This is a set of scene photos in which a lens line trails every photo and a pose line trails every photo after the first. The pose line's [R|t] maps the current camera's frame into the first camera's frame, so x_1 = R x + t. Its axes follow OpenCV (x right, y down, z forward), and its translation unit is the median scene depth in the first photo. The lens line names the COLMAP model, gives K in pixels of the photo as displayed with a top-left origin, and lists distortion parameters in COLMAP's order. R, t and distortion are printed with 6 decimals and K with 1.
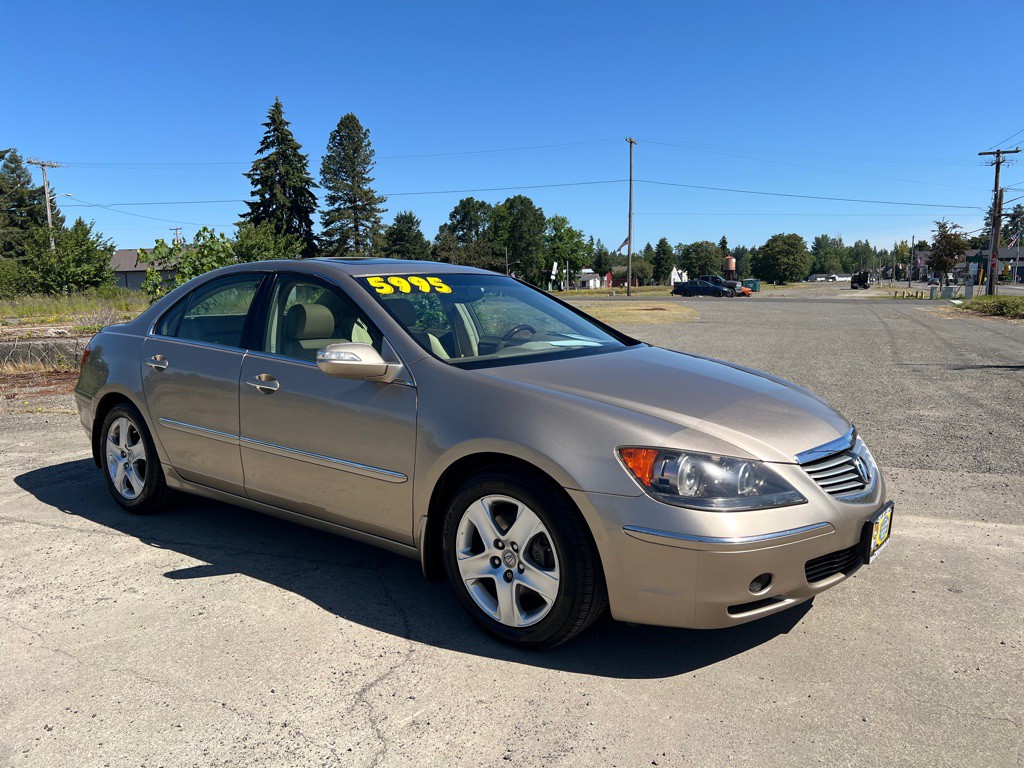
lens RADIAL K [[766.6, 0, 520.0], [0, 766.6, 386.7], [0, 0, 1]] dist [0.051377, -0.059280]
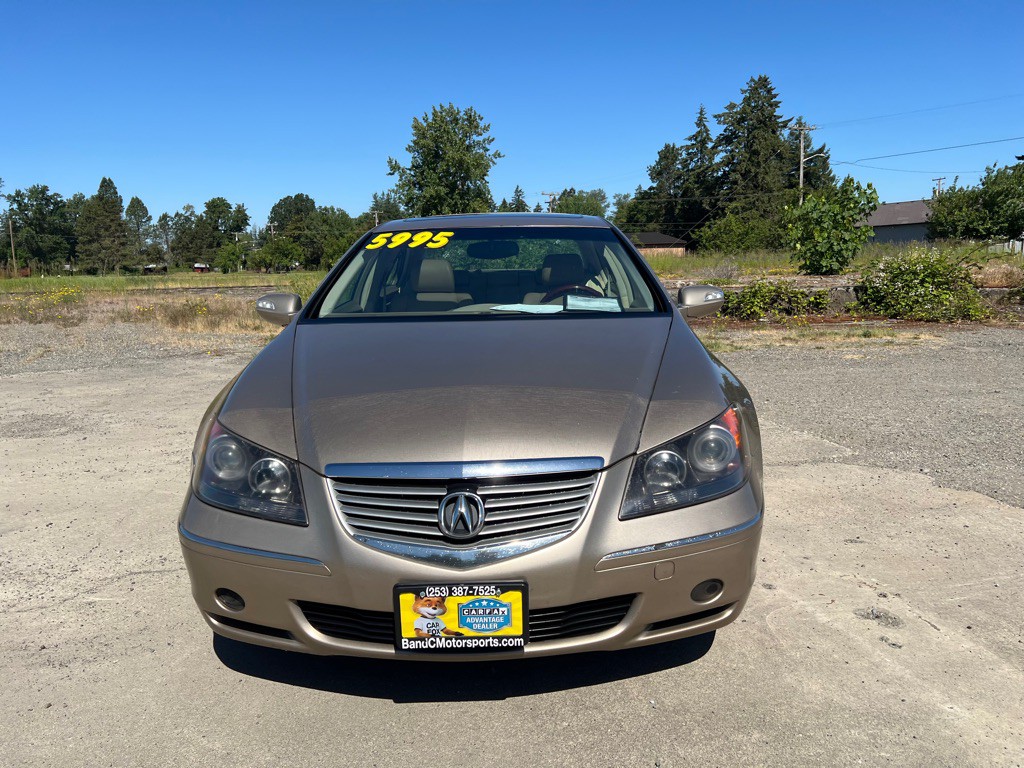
lens RADIAL K [[766.6, 0, 521.2], [0, 766.6, 387.2], [0, 0, 1]] dist [0.051377, -0.059280]
pose [[0.609141, 0.135039, -0.781480, 0.040409], [-0.089721, 0.990804, 0.101275, -0.003027], [0.787970, 0.008425, 0.615656, 0.026364]]
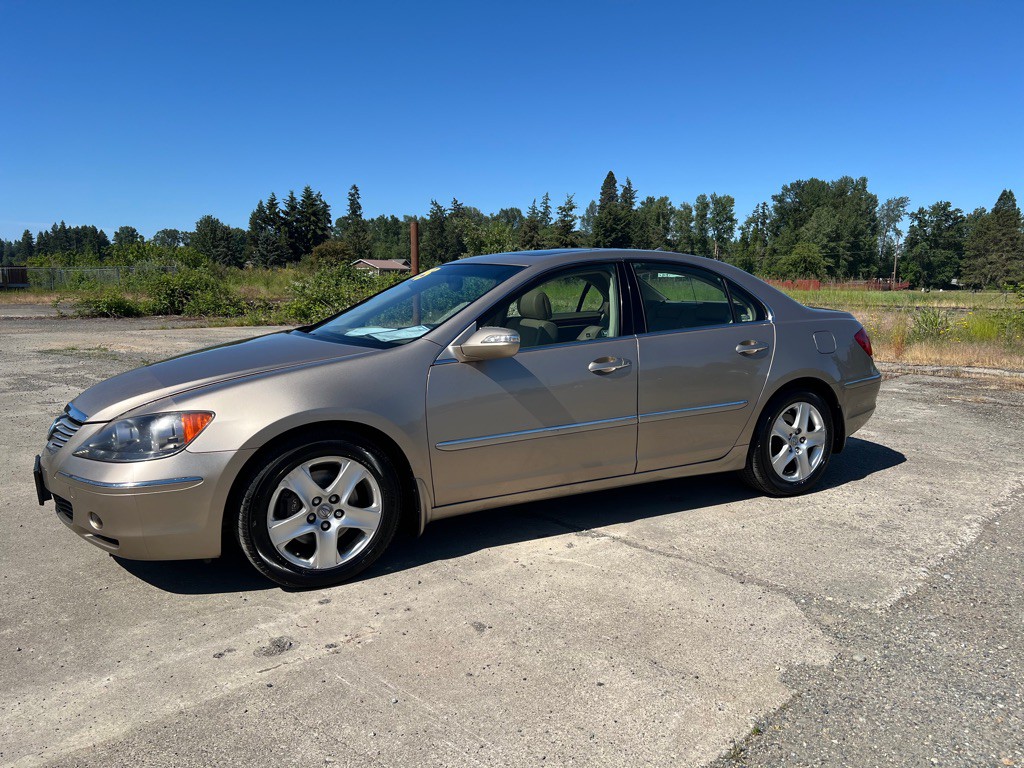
lens RADIAL K [[766.6, 0, 514.0], [0, 766.6, 385.4], [0, 0, 1]] dist [0.051377, -0.059280]
pose [[-0.382026, 0.141105, -0.913316, 0.052714], [-0.119524, 0.972430, 0.200233, -0.012069], [0.916390, 0.185657, -0.354629, 0.086523]]
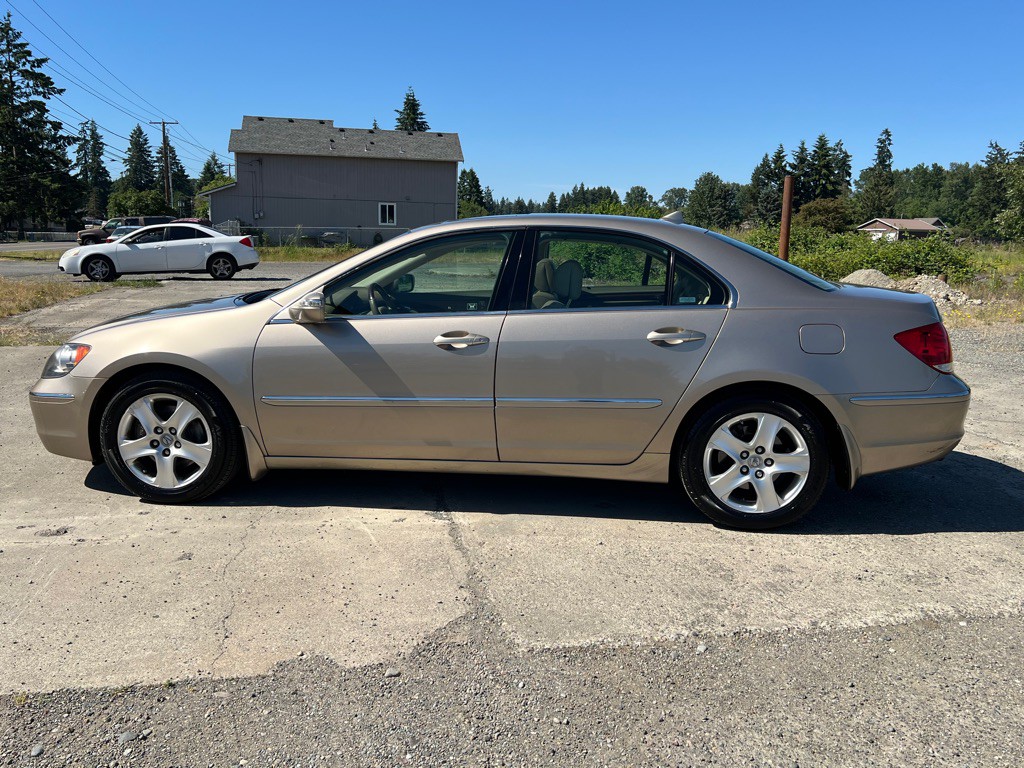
lens RADIAL K [[855.2, 0, 506.2], [0, 855.2, 379.8], [0, 0, 1]] dist [0.048942, -0.057806]
pose [[-0.841442, 0.090632, -0.532692, 0.027391], [-0.075947, 0.956210, 0.282656, -0.017314], [0.534983, 0.278295, -0.797713, 0.121872]]
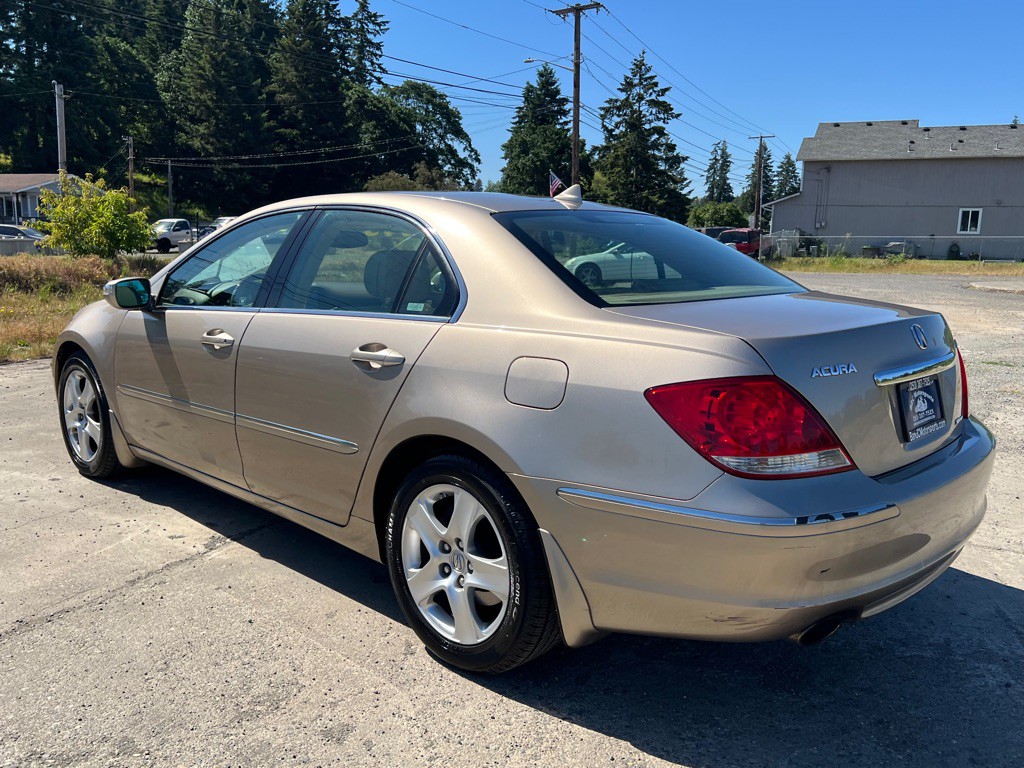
lens RADIAL K [[855.2, 0, 520.9], [0, 855.2, 378.1], [0, 0, 1]] dist [0.048942, -0.057806]
pose [[-0.995556, -0.020979, 0.091802, -0.023351], [0.006720, 0.956557, 0.291469, -0.015427], [-0.093928, 0.290791, -0.952165, 0.119173]]
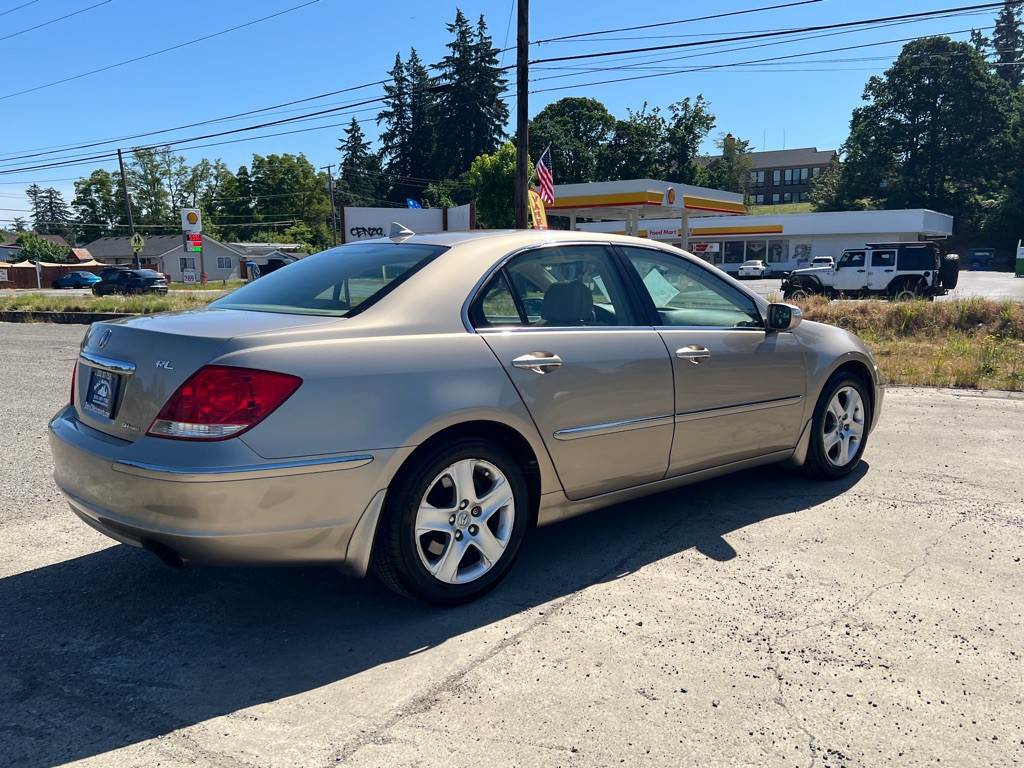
lens RADIAL K [[855.2, 0, 525.0], [0, 855.2, 397.8], [0, 0, 1]] dist [0.048942, -0.057806]
pose [[0.180004, -0.139140, 0.973775, -0.078073], [0.134928, 0.984081, 0.115671, -0.005712], [-0.974368, 0.110568, 0.195912, 0.052314]]
